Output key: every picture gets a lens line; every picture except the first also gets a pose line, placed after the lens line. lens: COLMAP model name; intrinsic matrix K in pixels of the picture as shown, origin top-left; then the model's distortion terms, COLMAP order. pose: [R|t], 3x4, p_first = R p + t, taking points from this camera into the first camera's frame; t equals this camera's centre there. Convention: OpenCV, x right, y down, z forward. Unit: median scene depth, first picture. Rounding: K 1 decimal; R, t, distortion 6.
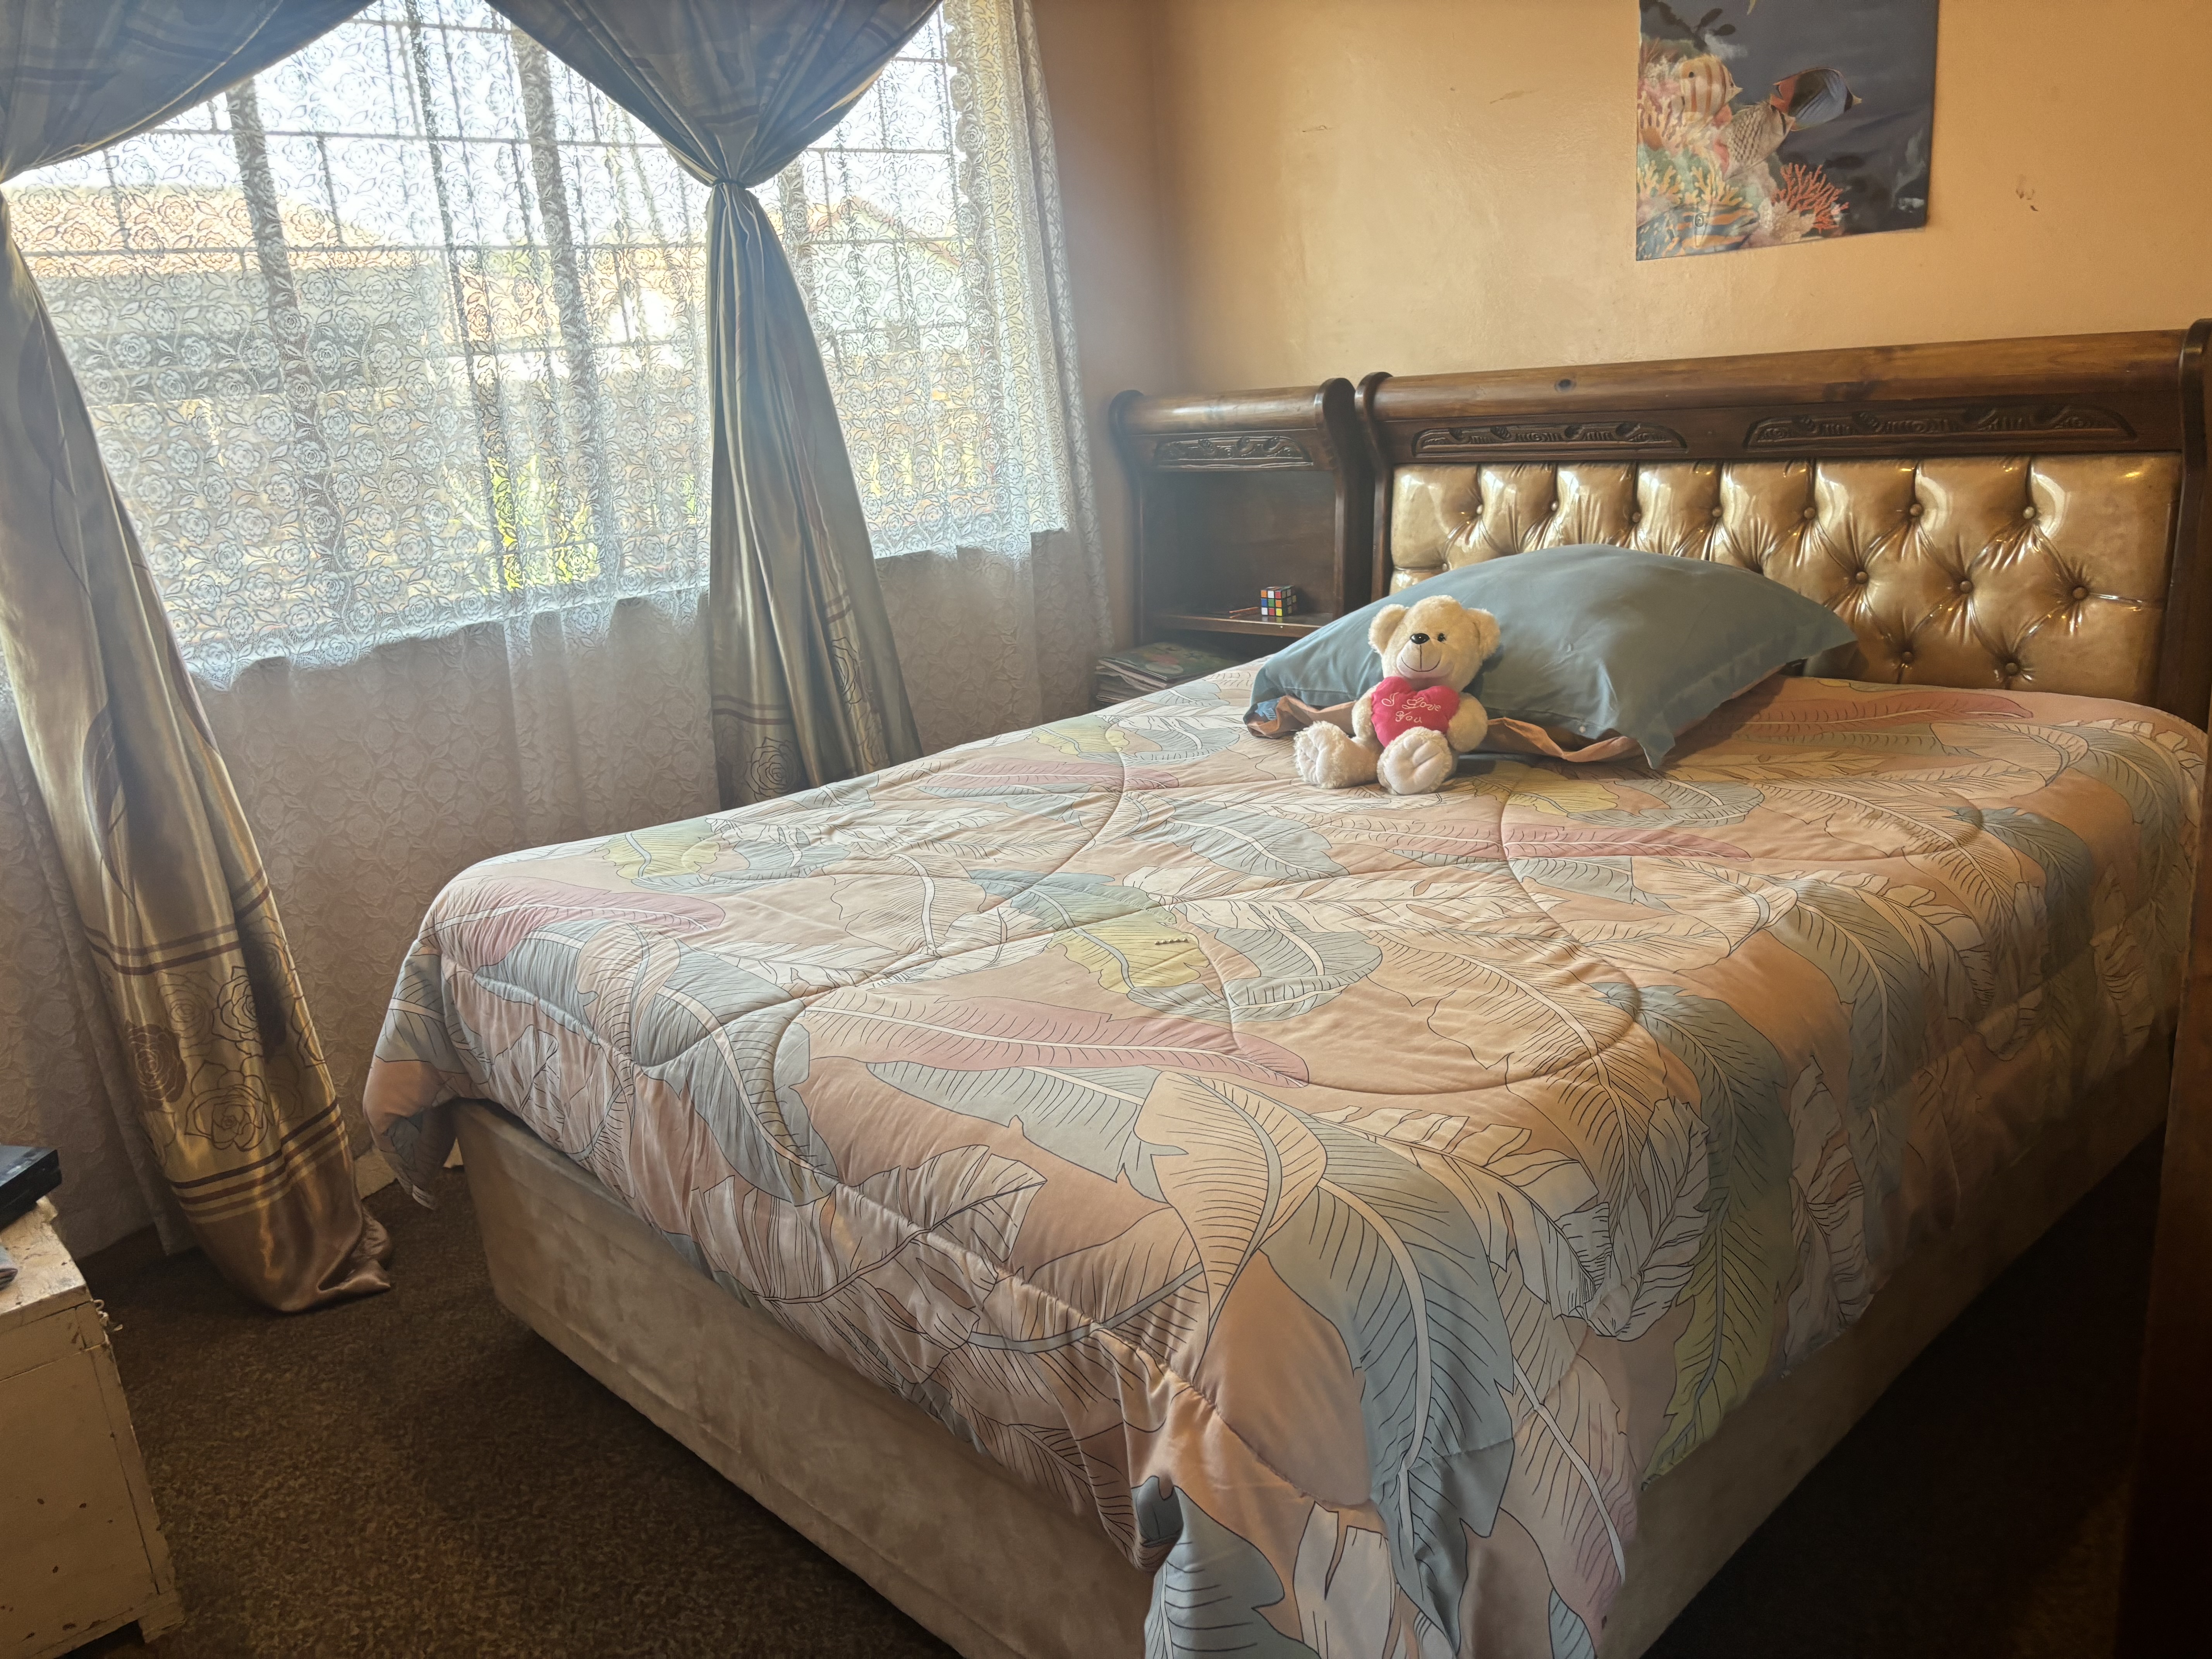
lens RADIAL K [[1673.7, 0, 1106.4], [0, 1673.7, 838.7], [0, 0, 1]] dist [0.065633, -0.059131]
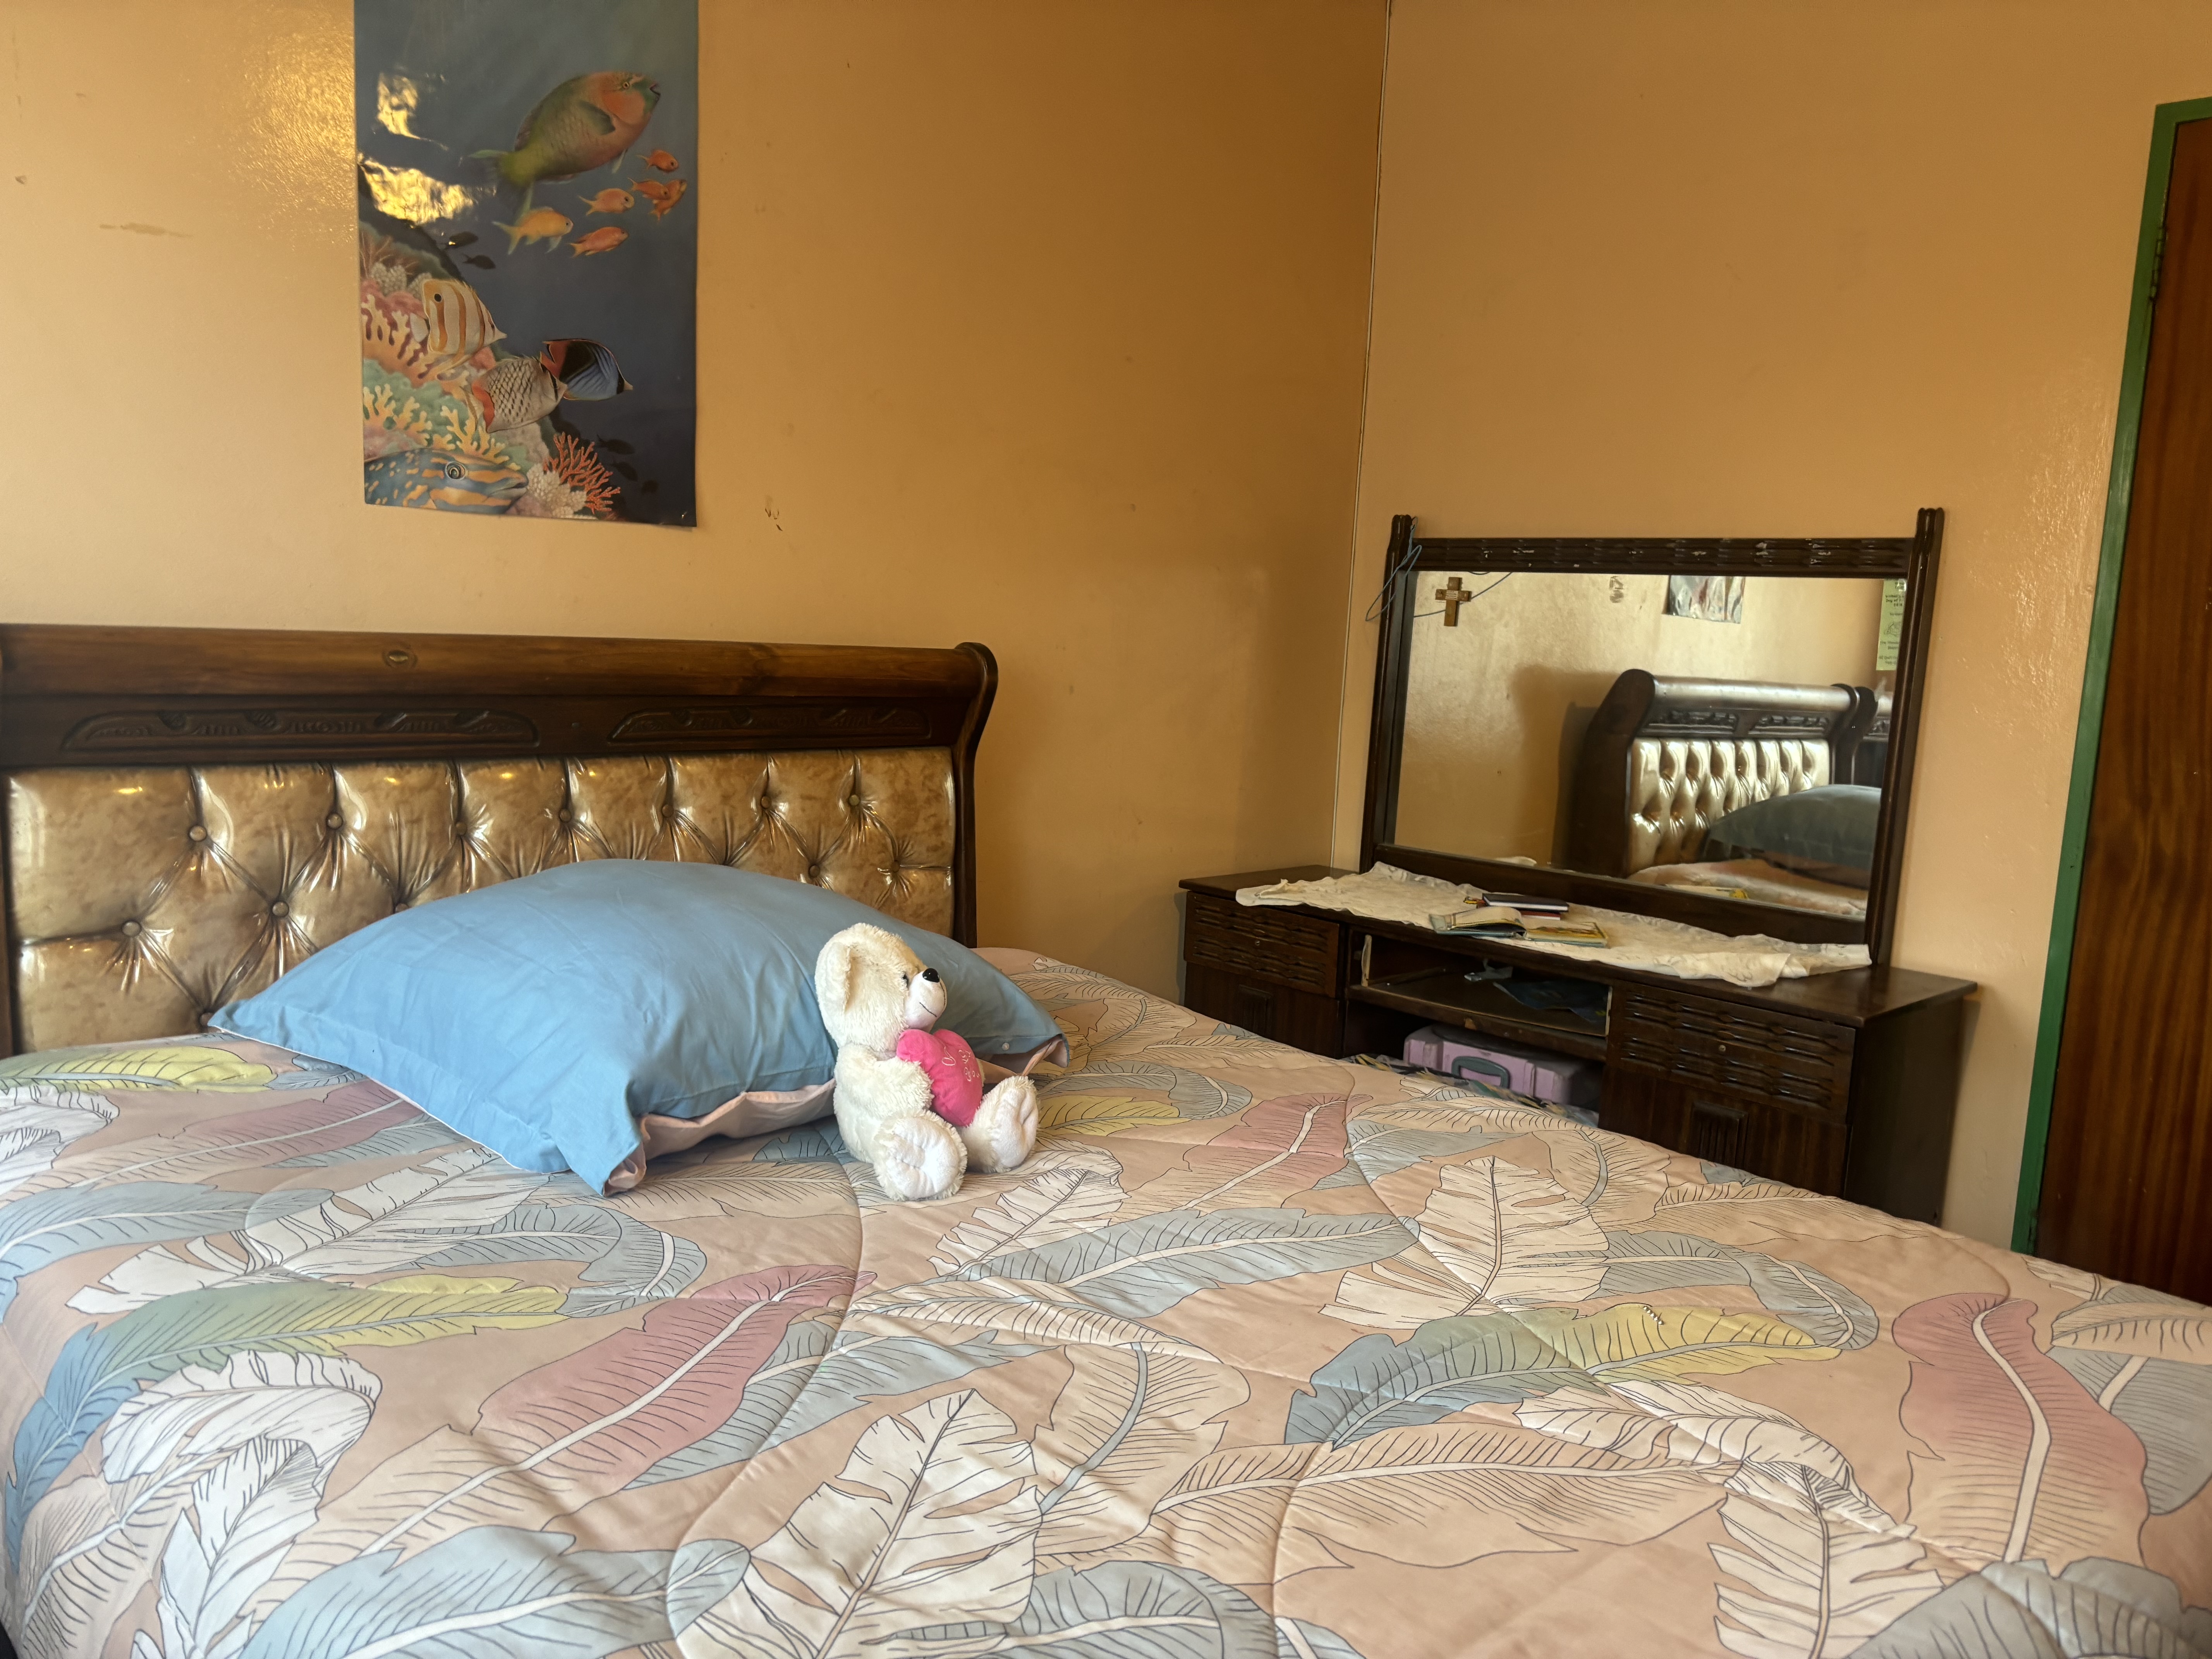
lens RADIAL K [[1673.7, 0, 1105.1], [0, 1673.7, 828.1], [0, 0, 1]] dist [0.065633, -0.059131]
pose [[0.019014, -0.052445, 0.998443, -0.487119], [0.231110, 0.971809, 0.046645, -0.169513], [-0.972742, 0.229863, 0.030598, 0.737962]]
